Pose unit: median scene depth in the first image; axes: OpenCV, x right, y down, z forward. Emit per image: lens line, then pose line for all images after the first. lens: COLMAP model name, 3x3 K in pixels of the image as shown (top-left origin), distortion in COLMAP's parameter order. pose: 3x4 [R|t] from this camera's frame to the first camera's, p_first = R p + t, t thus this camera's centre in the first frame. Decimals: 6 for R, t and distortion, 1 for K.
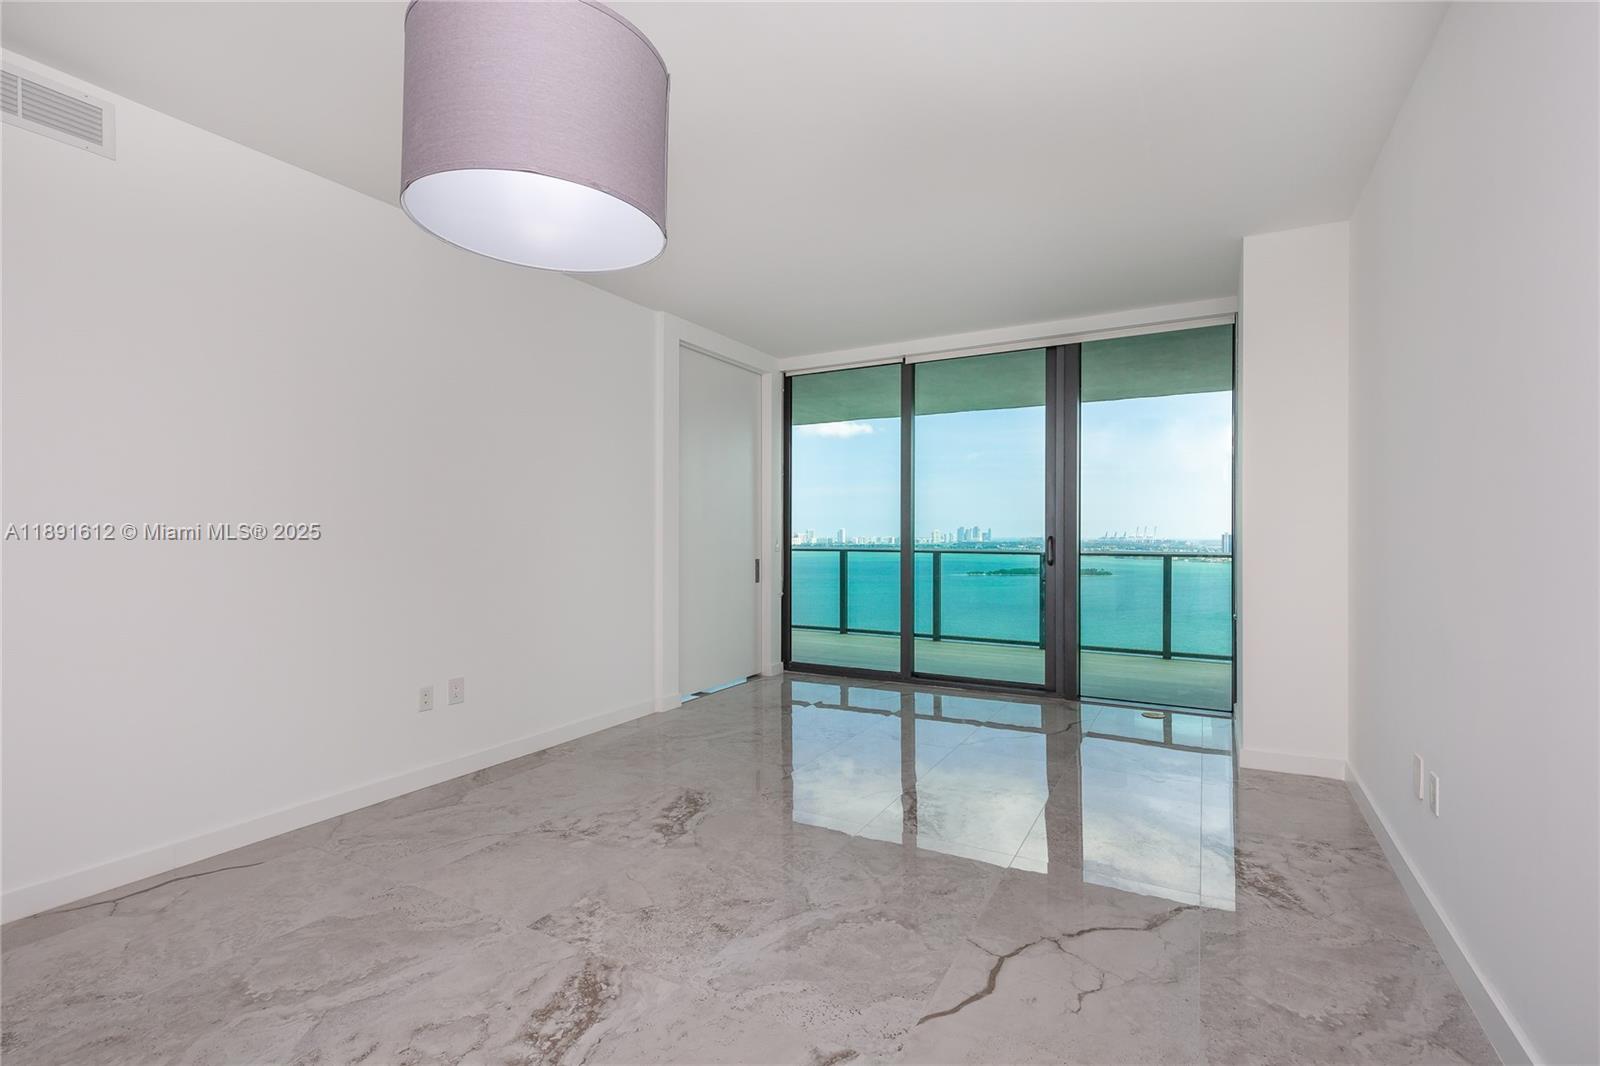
lens RADIAL K [[725.9, 0, 805.9], [0, 725.9, 523.3], [0, 0, 1]] dist [0.008346, -0.000796]
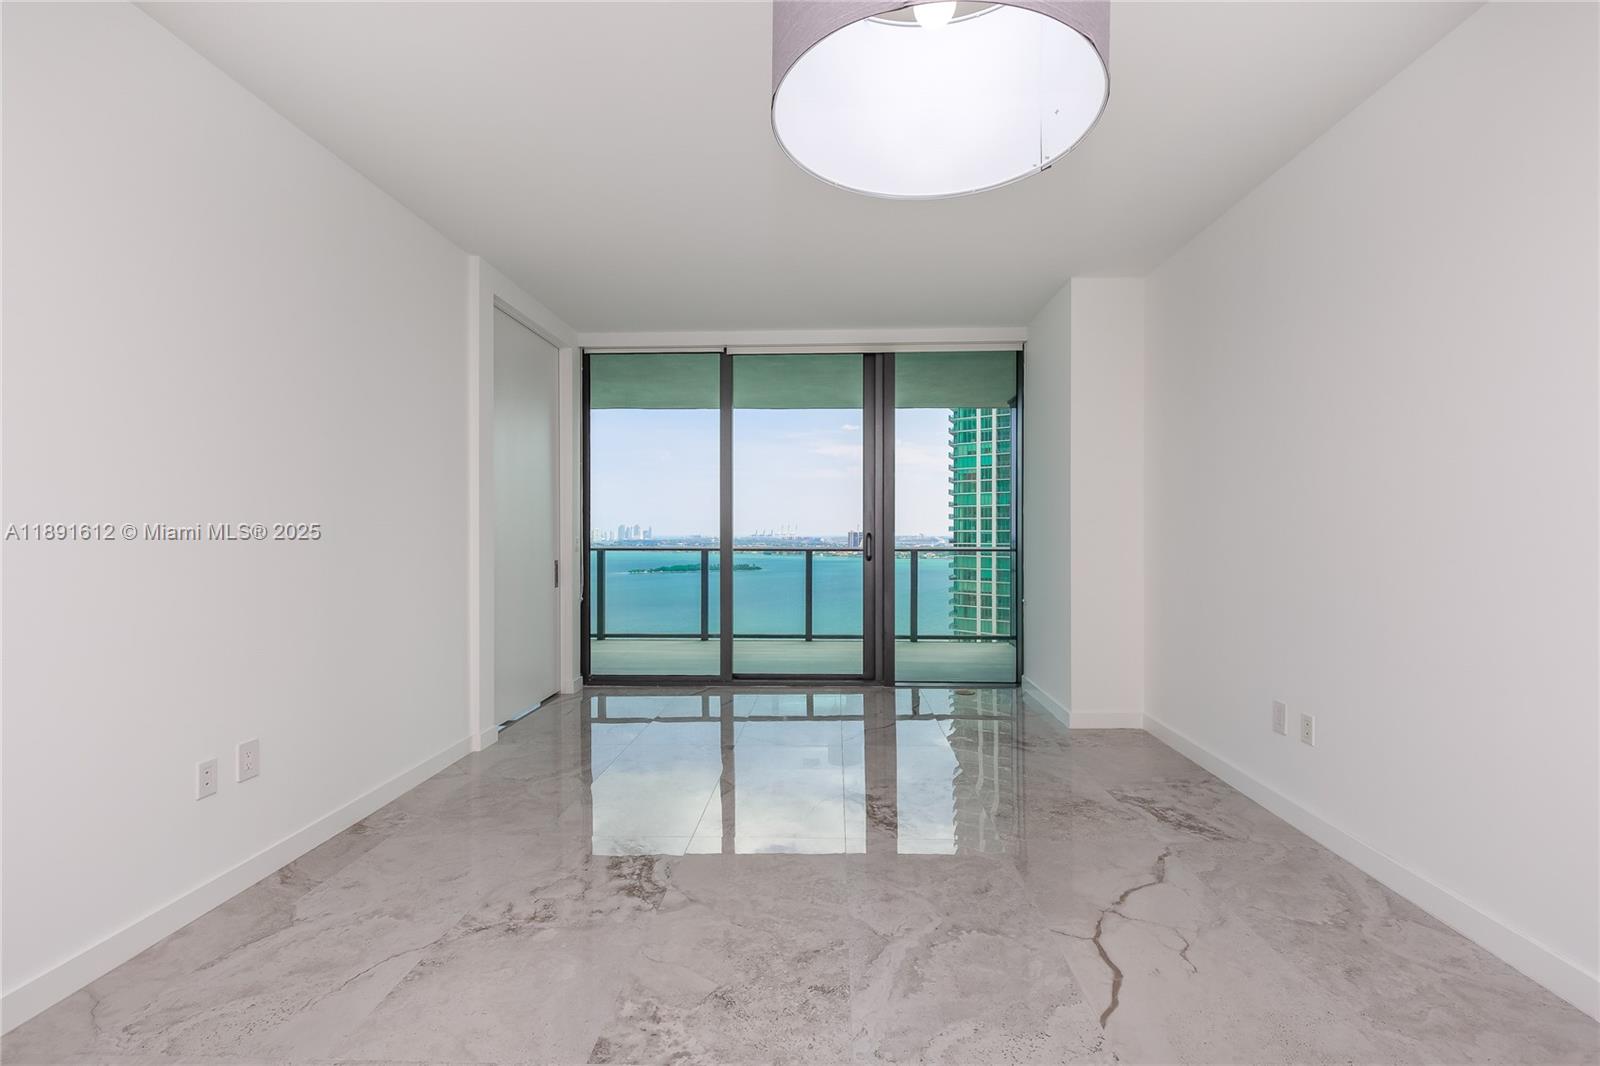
lens RADIAL K [[722.0, 0, 804.9], [0, 722.0, 533.2], [0, 0, 1]] dist [0.007457, -0.000211]
pose [[0.892526, -0.002547, 0.450990, -0.211029], [-0.004960, 0.999868, 0.015463, 0.001638], [-0.450970, -0.016038, 0.892395, 0.103316]]
